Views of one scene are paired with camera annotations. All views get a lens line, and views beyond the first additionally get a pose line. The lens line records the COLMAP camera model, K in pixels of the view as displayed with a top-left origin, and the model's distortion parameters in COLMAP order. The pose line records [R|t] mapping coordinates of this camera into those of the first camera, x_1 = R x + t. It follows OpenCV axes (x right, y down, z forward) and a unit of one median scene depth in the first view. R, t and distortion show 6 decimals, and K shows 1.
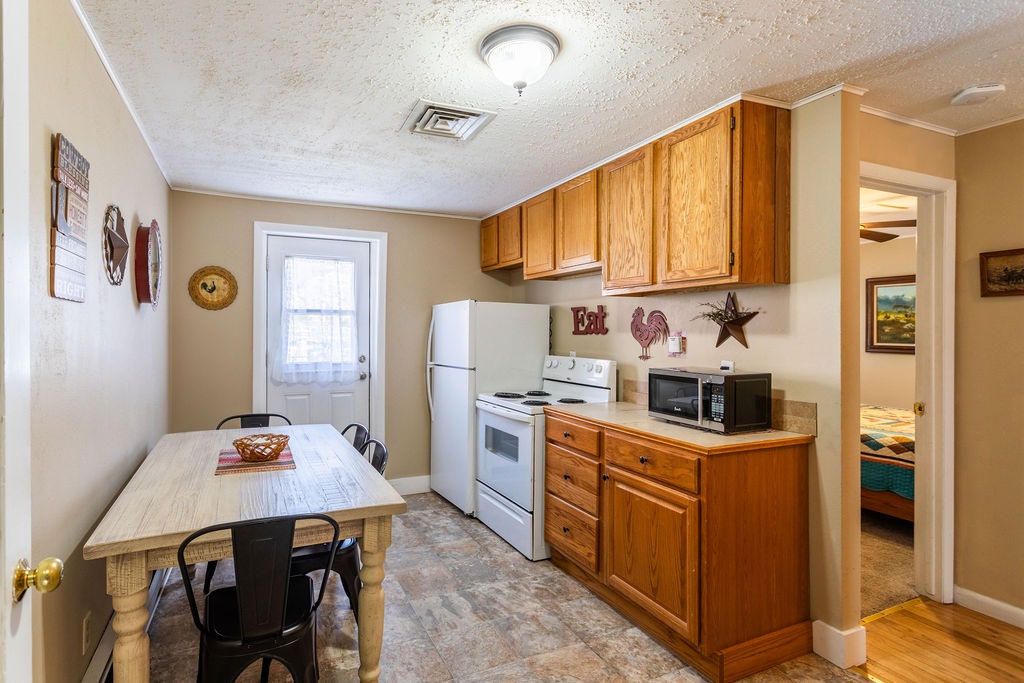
lens RADIAL K [[563.4, 0, 511.4], [0, 563.4, 328.6], [0, 0, 1]] dist [0.000091, 0.000037]
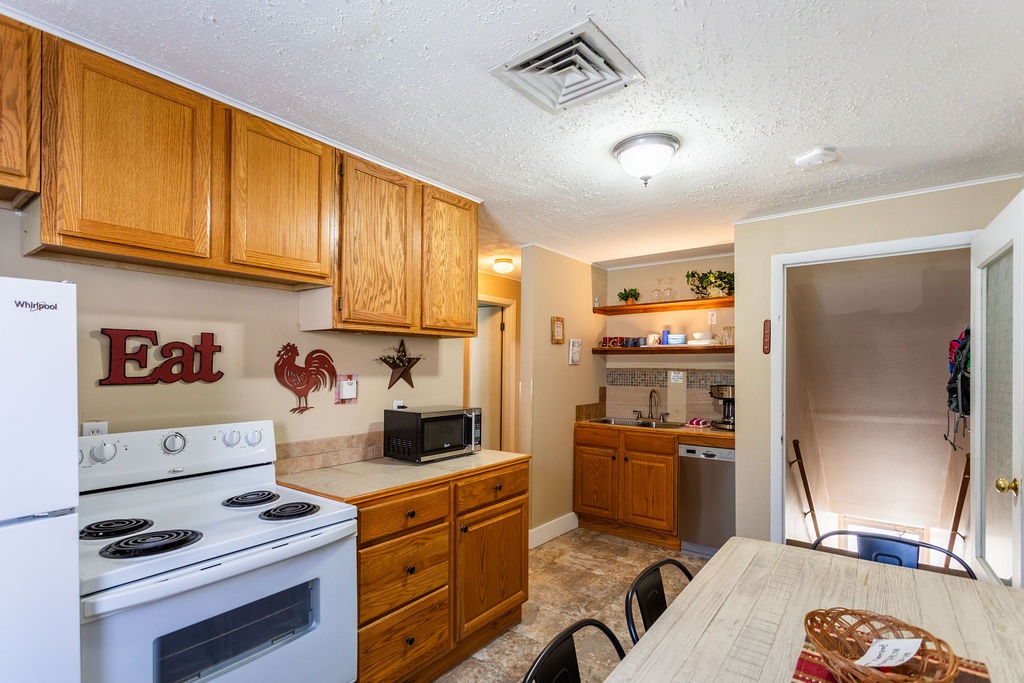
lens RADIAL K [[471.3, 0, 512.6], [0, 471.3, 366.8], [0, 0, 1]] dist [-0.000112, -0.000032]
pose [[-0.438995, -0.001106, 0.898489, -0.519555], [-0.006529, 0.999977, -0.001960, -0.008722], [-0.898466, -0.006727, -0.438992, 1.137025]]
